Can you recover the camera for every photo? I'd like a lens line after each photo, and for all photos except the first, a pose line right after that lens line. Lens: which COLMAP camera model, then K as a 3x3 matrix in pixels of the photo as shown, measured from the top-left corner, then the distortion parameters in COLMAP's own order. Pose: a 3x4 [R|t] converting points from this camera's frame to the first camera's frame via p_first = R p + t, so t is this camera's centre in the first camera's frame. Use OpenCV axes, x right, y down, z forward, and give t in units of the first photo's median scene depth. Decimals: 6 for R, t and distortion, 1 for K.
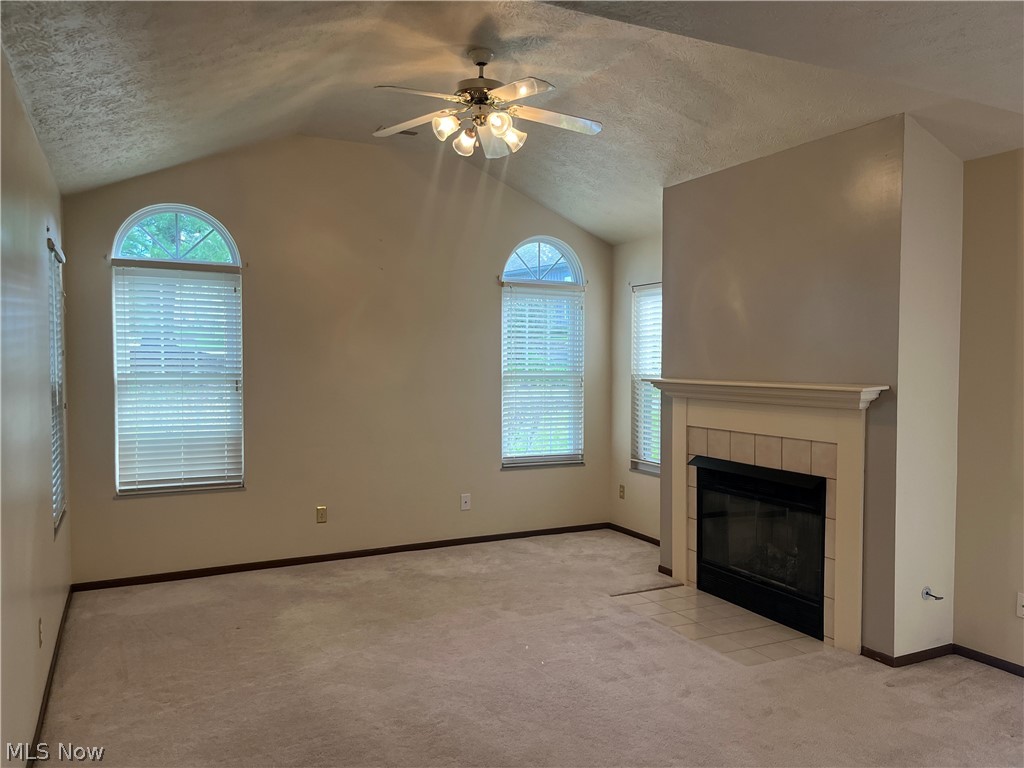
lens RADIAL K [[770.9, 0, 517.8], [0, 770.9, 386.4], [0, 0, 1]] dist [0.033424, -0.012406]
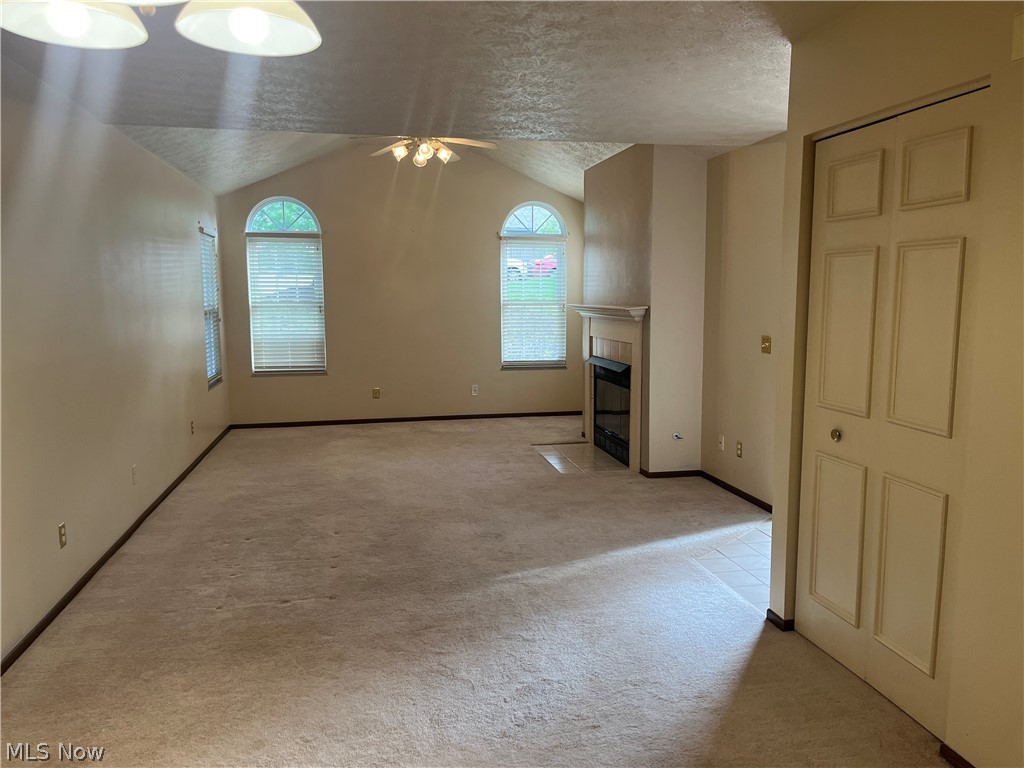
lens RADIAL K [[770.9, 0, 507.2], [0, 770.9, 385.2], [0, 0, 1]] dist [0.033424, -0.012406]
pose [[0.963460, 0.024569, -0.266722, 0.454257], [-0.002212, 0.996480, 0.083800, 0.021264], [0.267842, -0.080148, 0.960123, -0.456392]]
